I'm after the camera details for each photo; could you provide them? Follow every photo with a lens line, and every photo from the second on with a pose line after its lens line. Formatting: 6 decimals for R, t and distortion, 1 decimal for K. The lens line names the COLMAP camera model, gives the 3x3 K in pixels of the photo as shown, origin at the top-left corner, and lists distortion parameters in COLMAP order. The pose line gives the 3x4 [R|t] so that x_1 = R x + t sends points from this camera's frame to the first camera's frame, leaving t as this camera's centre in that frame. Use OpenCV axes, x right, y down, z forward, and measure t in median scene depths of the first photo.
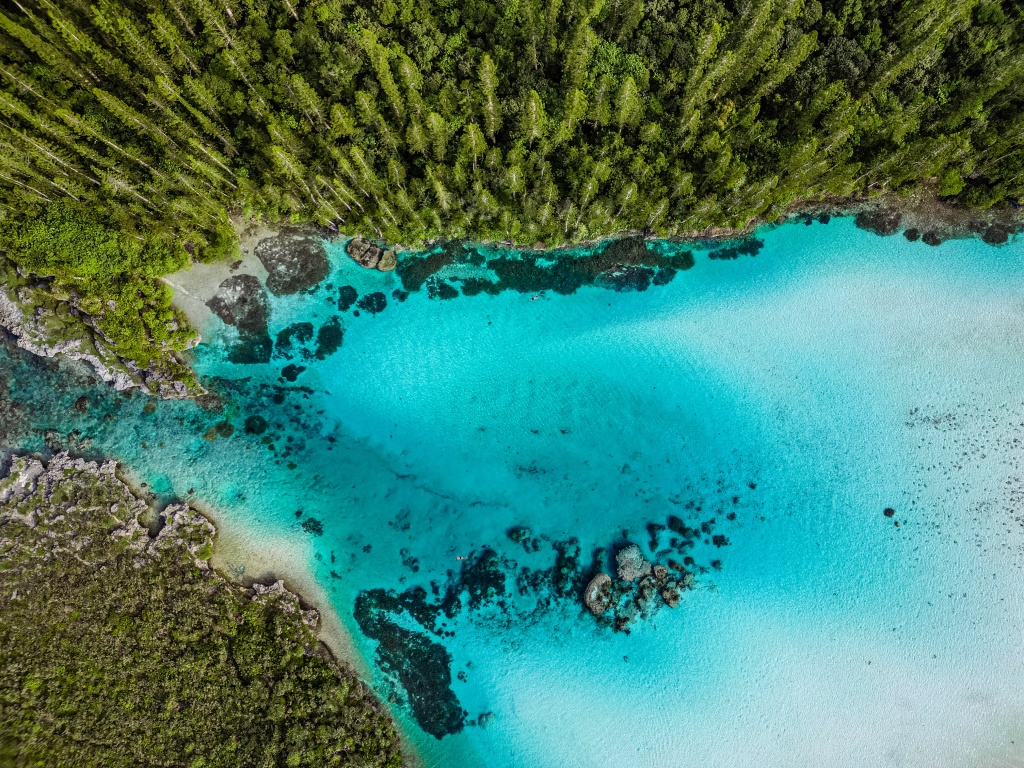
lens RADIAL K [[715.7, 0, 511.8], [0, 715.7, 382.7], [0, 0, 1]] dist [0.039707, -0.008026]
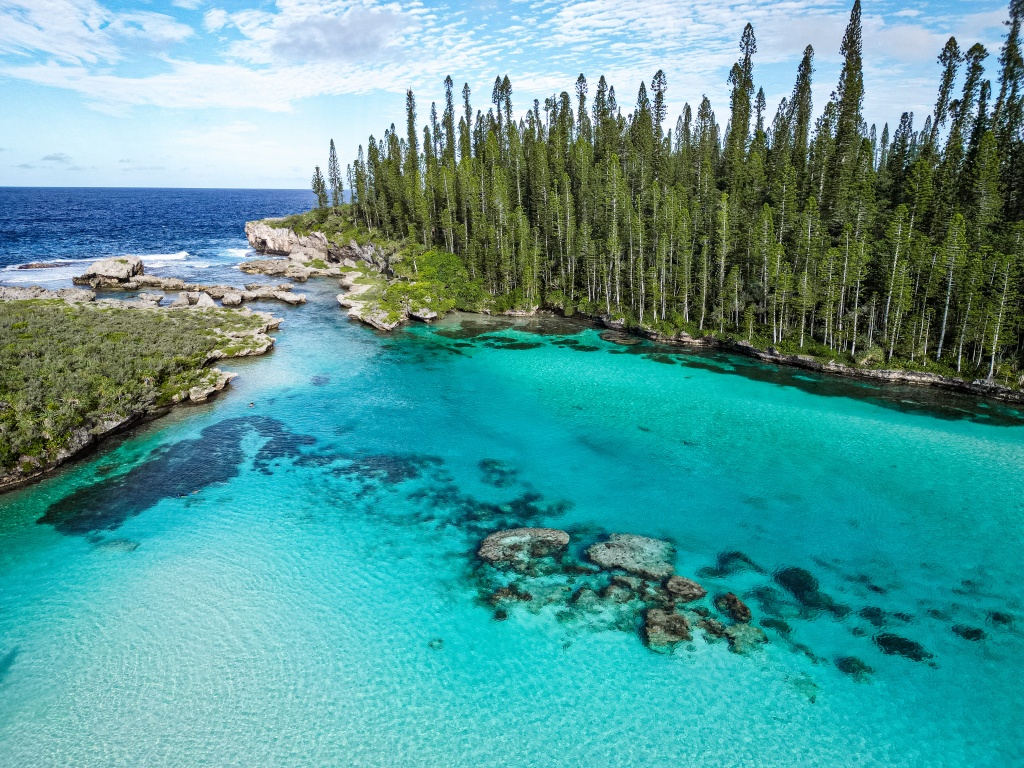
lens RADIAL K [[715.7, 0, 509.7], [0, 715.7, 382.6], [0, 0, 1]] dist [0.039707, -0.008026]
pose [[0.672415, 0.221144, -0.706366, 0.375942], [-0.734679, 0.315481, -0.600599, 0.505966], [0.090026, 0.922804, 0.374604, 0.758730]]
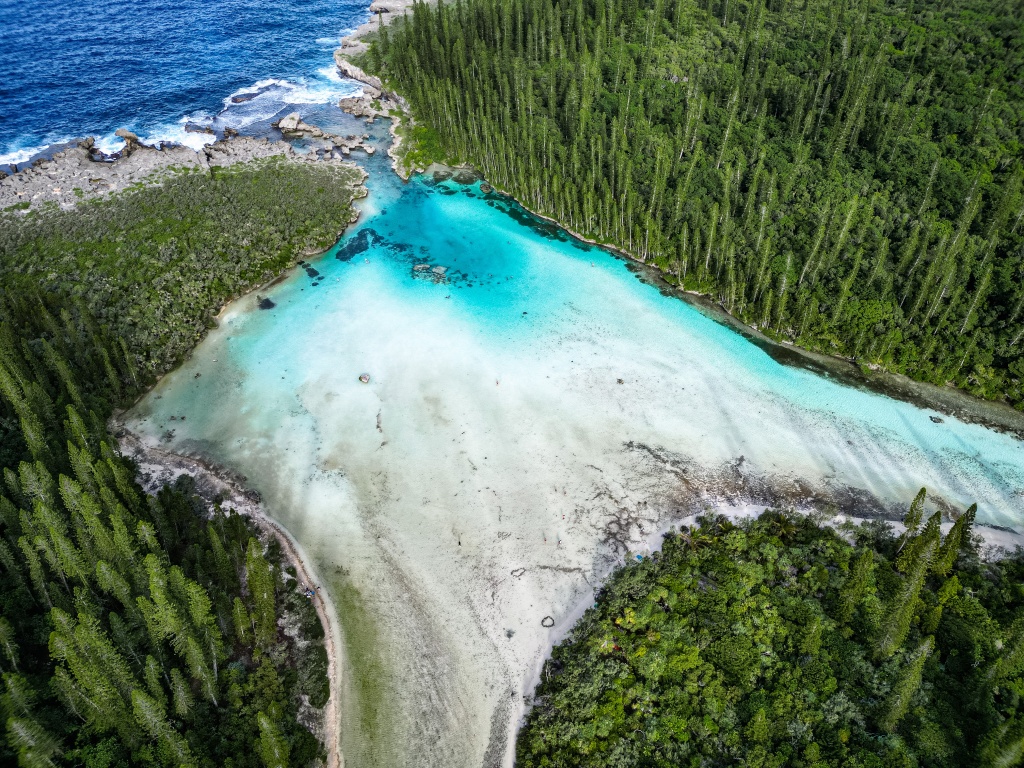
lens RADIAL K [[715.7, 0, 512.1], [0, 715.7, 384.3], [0, 0, 1]] dist [0.039707, -0.008026]
pose [[0.599837, 0.542760, -0.587883, 1.841844], [-0.792535, 0.503980, -0.343354, 1.033640], [0.109923, 0.671874, 0.732463, -0.402429]]
